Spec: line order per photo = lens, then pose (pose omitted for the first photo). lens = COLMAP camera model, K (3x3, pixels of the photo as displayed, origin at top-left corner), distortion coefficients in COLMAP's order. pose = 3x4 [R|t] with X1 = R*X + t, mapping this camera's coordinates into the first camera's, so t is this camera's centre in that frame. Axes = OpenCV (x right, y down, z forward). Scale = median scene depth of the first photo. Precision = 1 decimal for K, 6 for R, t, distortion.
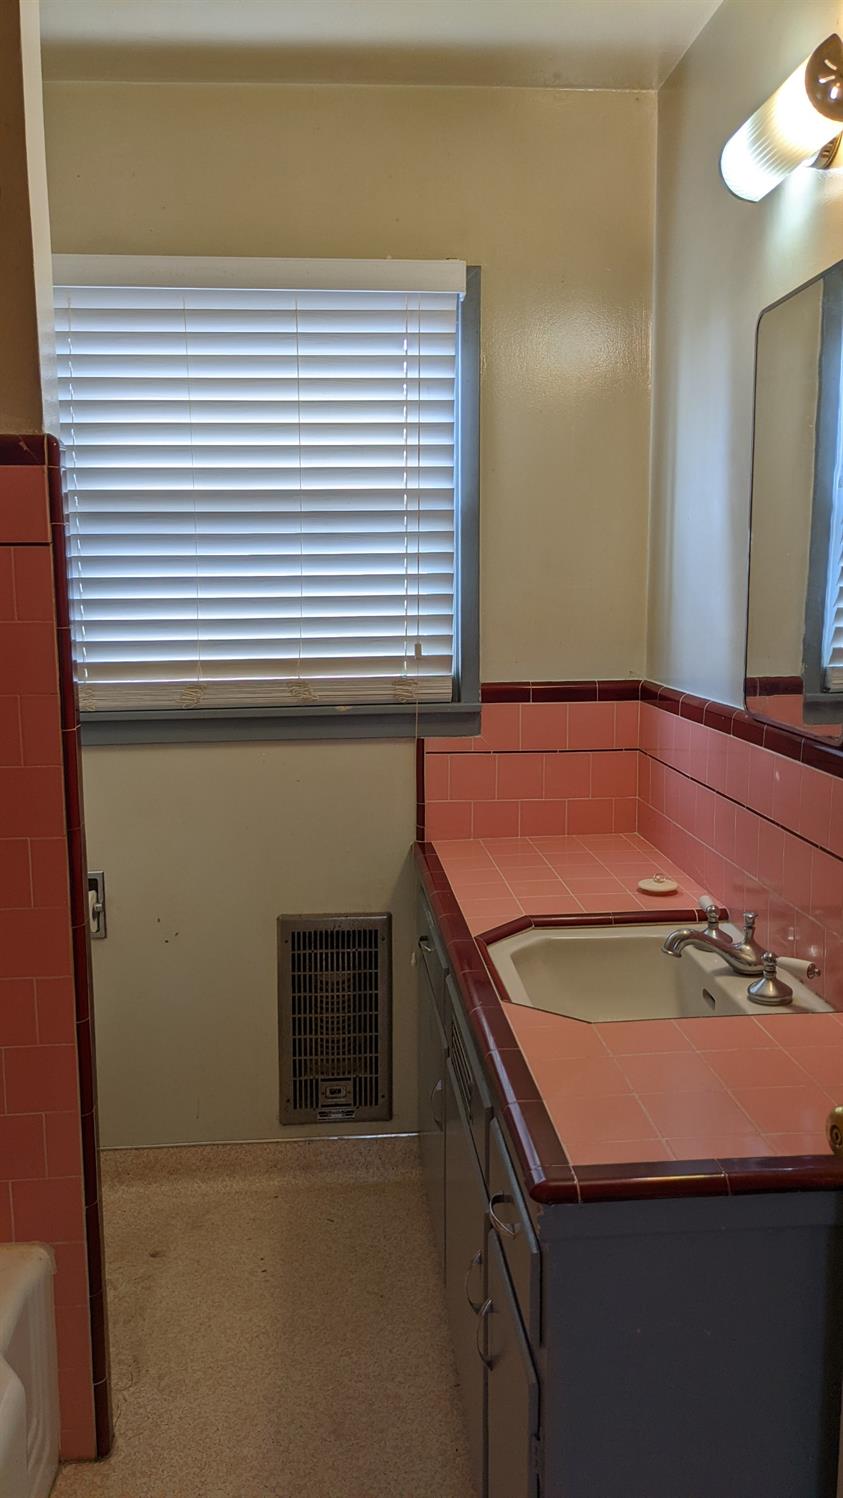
lens RADIAL K [[1176.6, 0, 419.4], [0, 1176.6, 742.5], [0, 0, 1]] dist [0.062154, -0.089490]
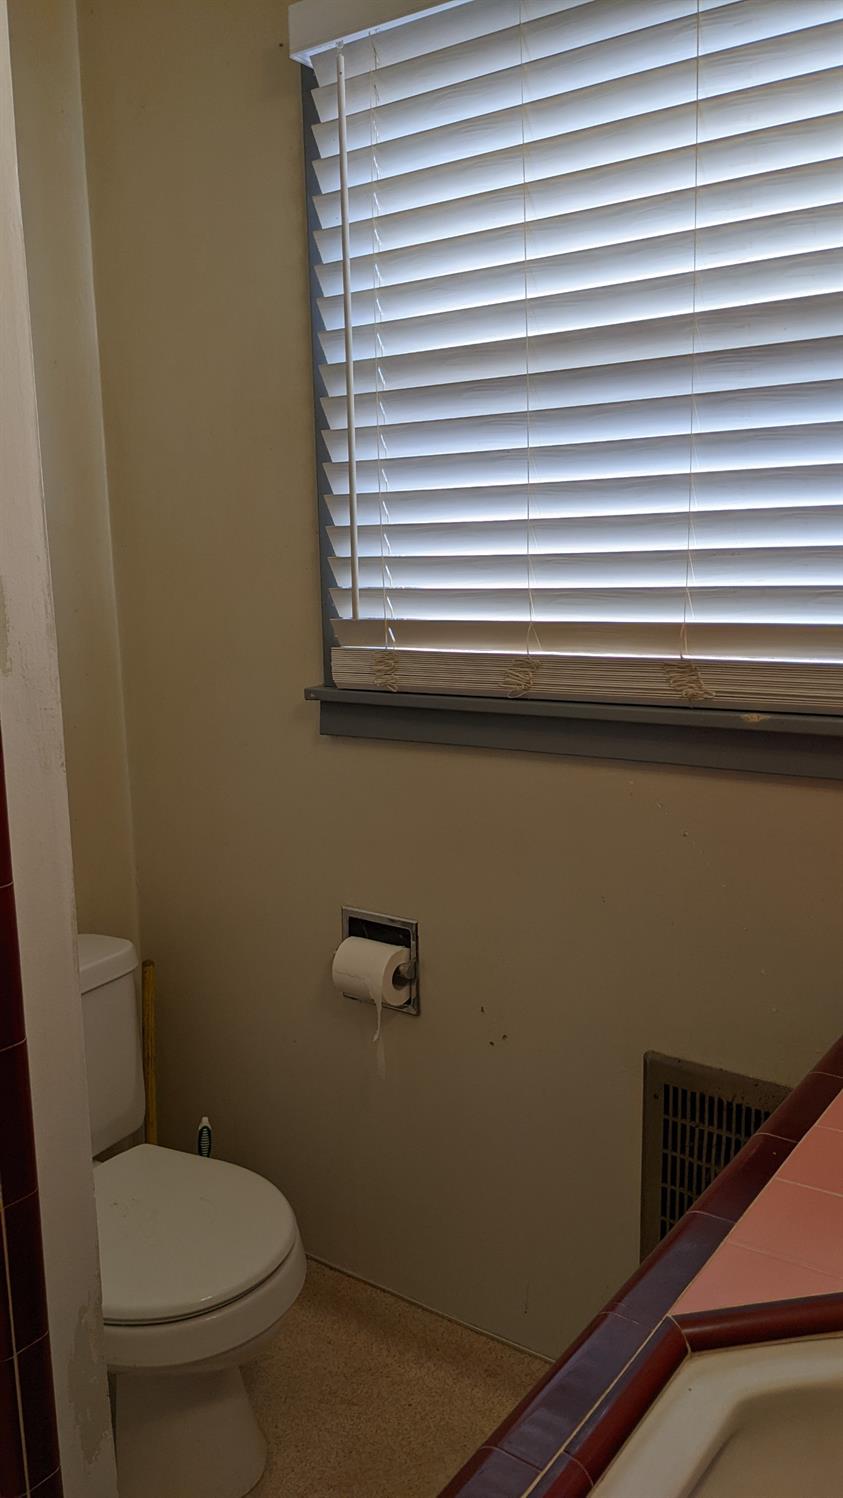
lens RADIAL K [[1176.6, 0, 426.5], [0, 1176.6, 764.0], [0, 0, 1]] dist [0.062154, -0.089490]
pose [[0.752227, 0.110792, -0.649523, 0.178783], [-0.074852, 0.993749, 0.082821, -0.041966], [0.654639, -0.013682, 0.755818, 0.492951]]
